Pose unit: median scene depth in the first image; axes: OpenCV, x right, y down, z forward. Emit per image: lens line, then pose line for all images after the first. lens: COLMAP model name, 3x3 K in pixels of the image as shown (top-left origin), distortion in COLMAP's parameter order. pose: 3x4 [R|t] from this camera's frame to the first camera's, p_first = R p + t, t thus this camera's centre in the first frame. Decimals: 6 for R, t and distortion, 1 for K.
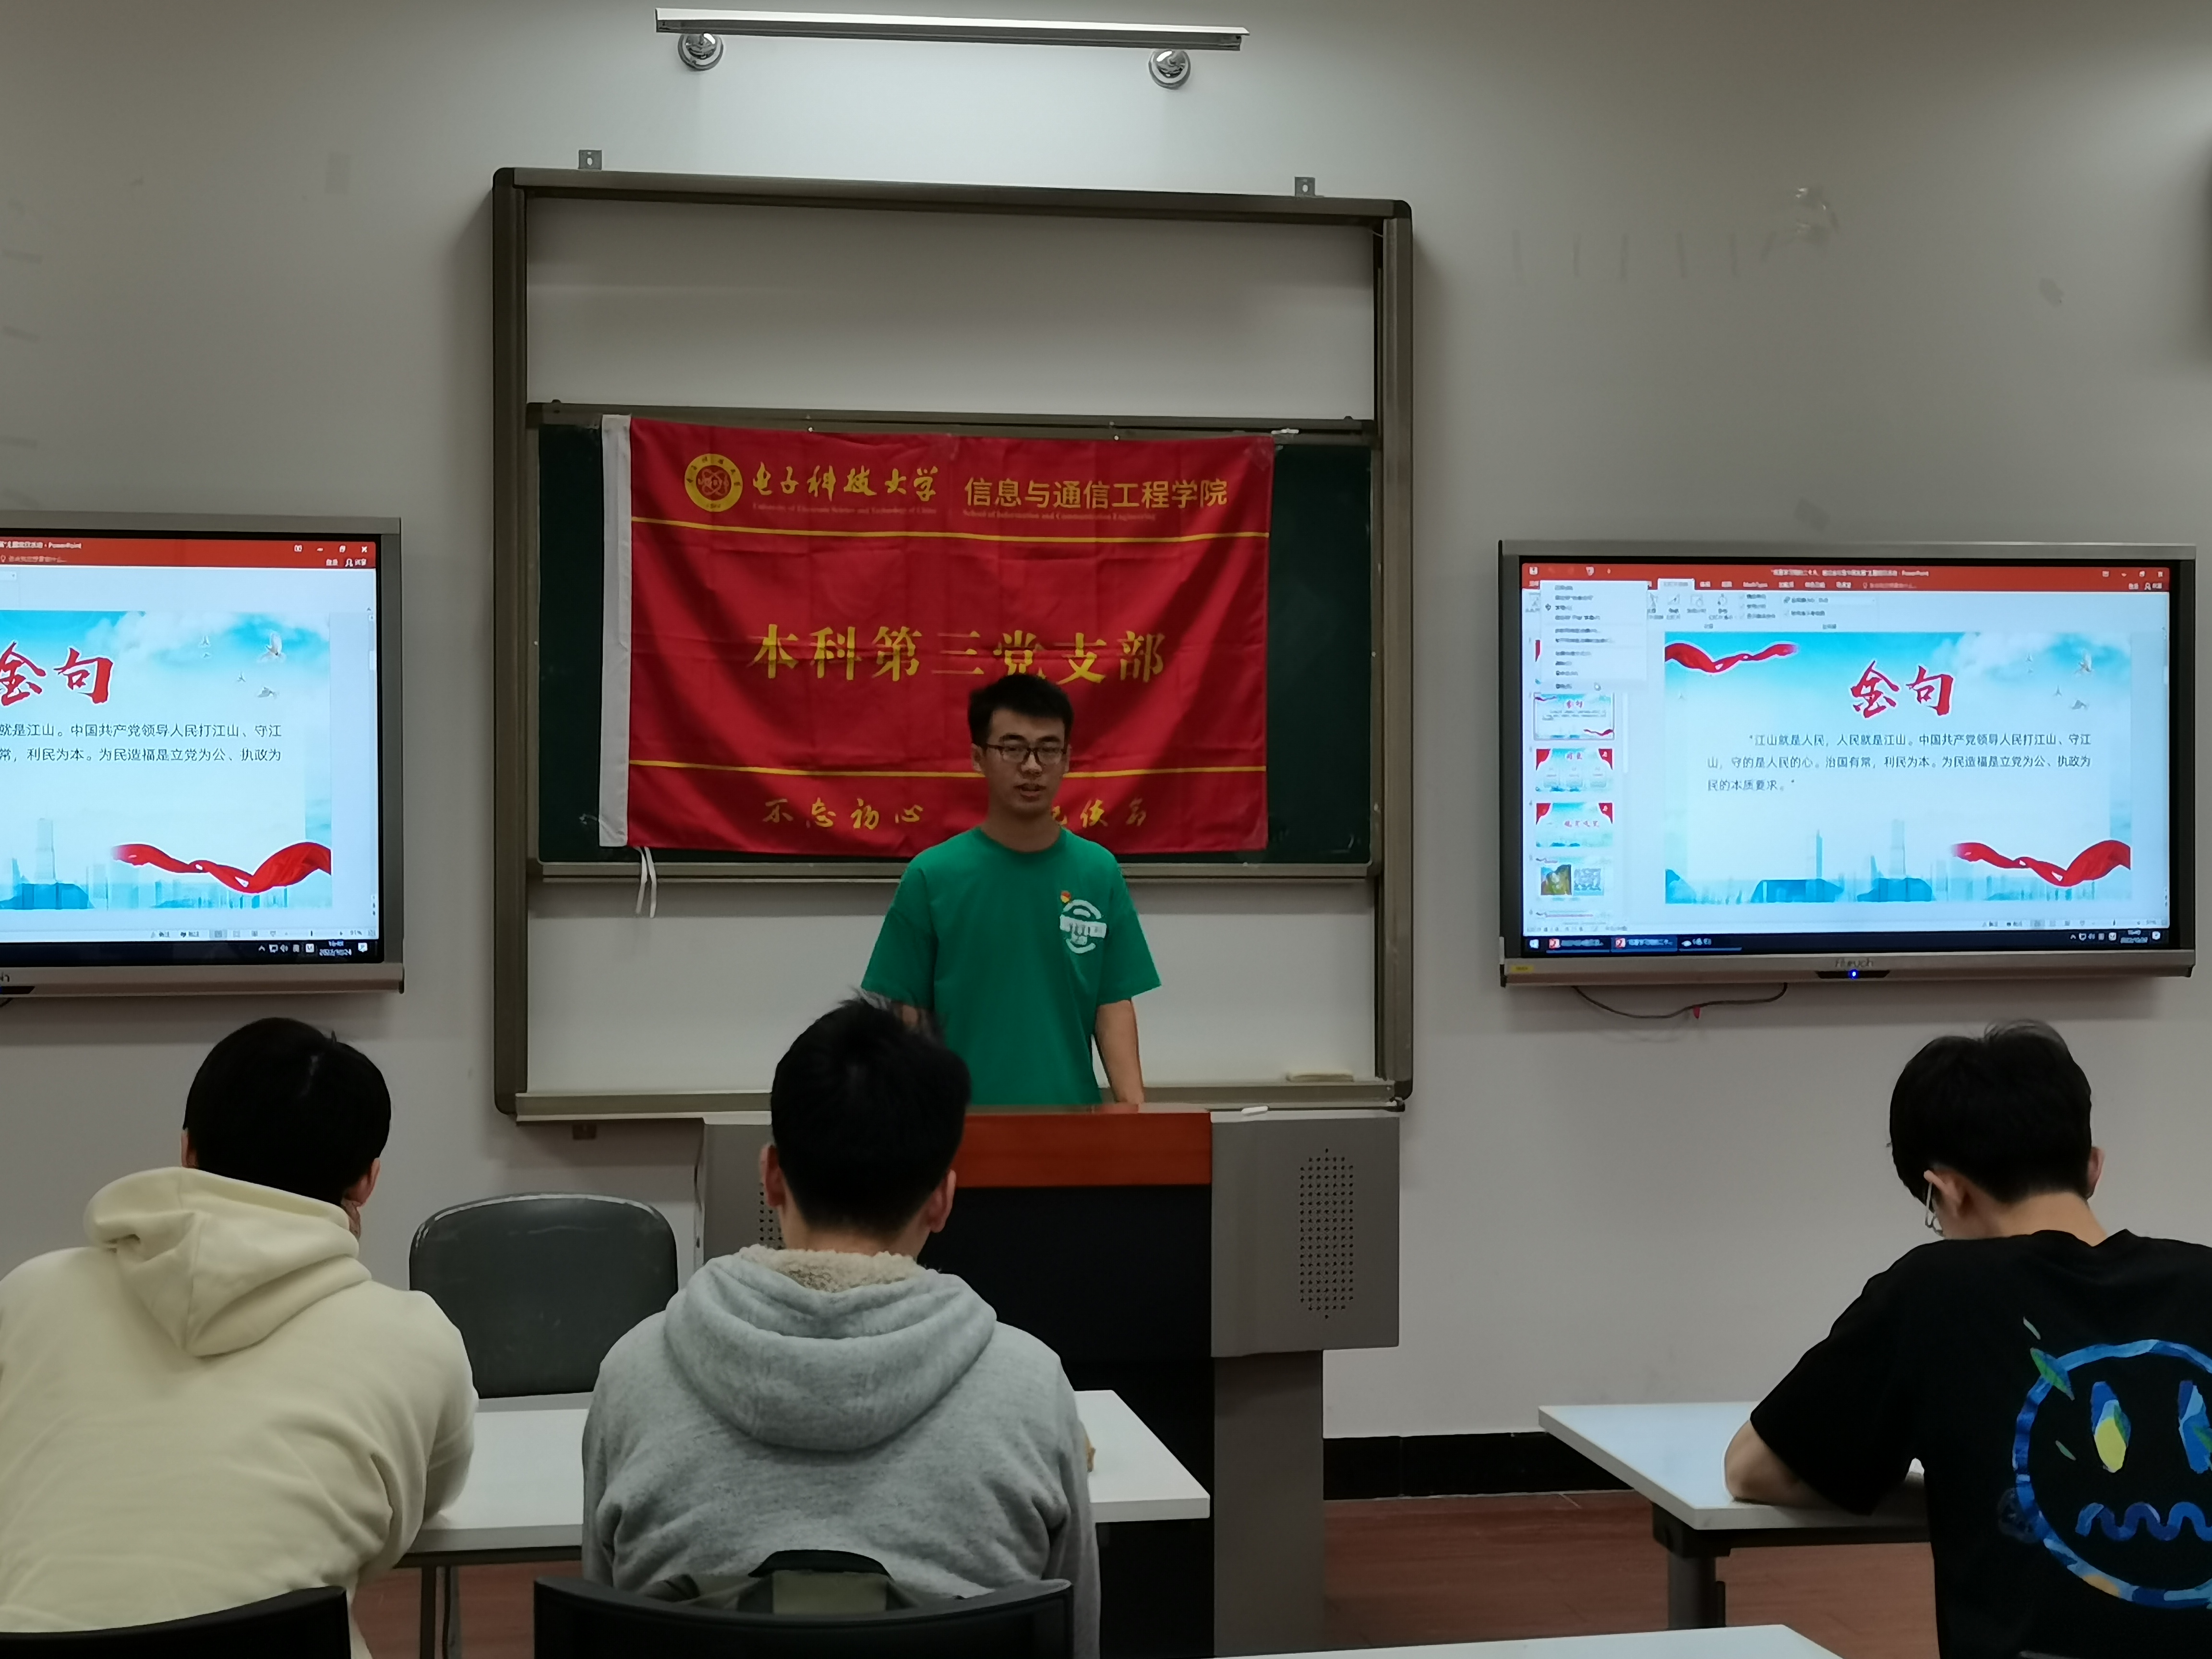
lens RADIAL K [[3218.2, 0, 1106.0], [0, 3218.2, 829.5], [0, 0, 1]] dist [0.071135, -0.029690]
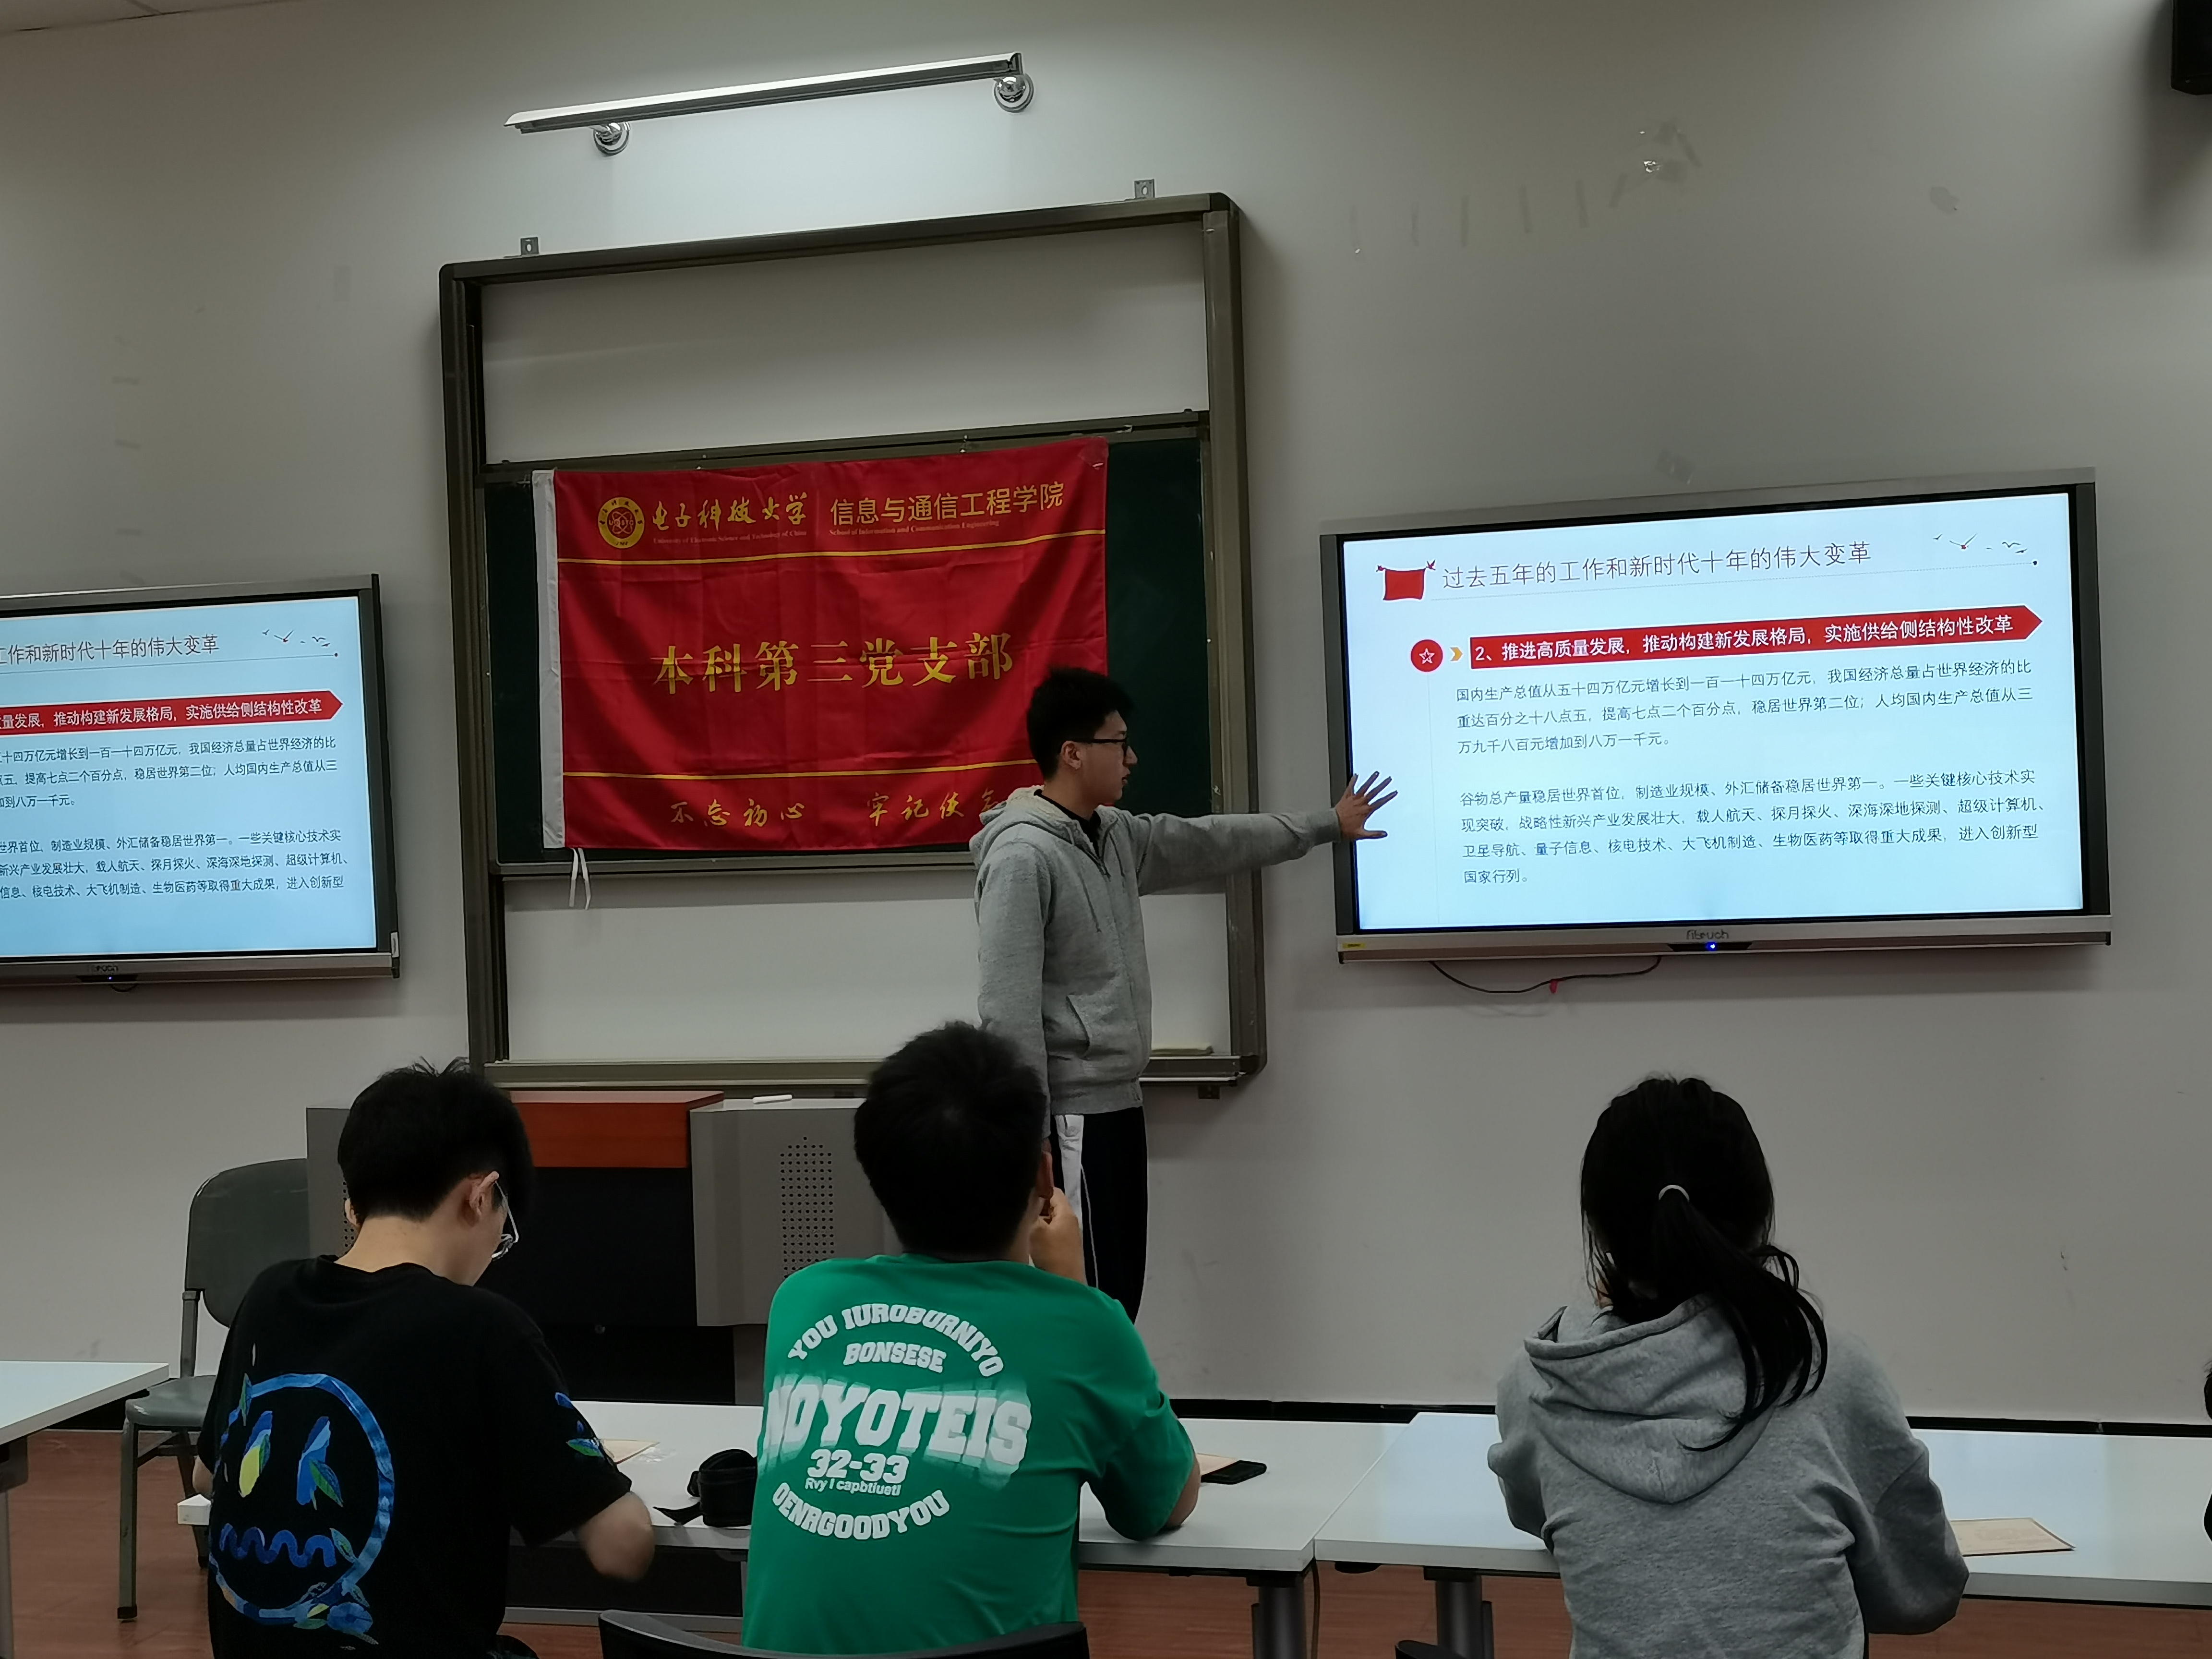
lens RADIAL K [[3097.0, 0, 1106.0], [0, 3097.0, 829.5], [0, 0, 1]] dist [0.054791, 0.053298]
pose [[0.889531, -0.024659, -0.456210, 0.515701], [0.038434, 0.999042, 0.020939, -0.016654], [0.455256, -0.036160, 0.889626, 0.108591]]
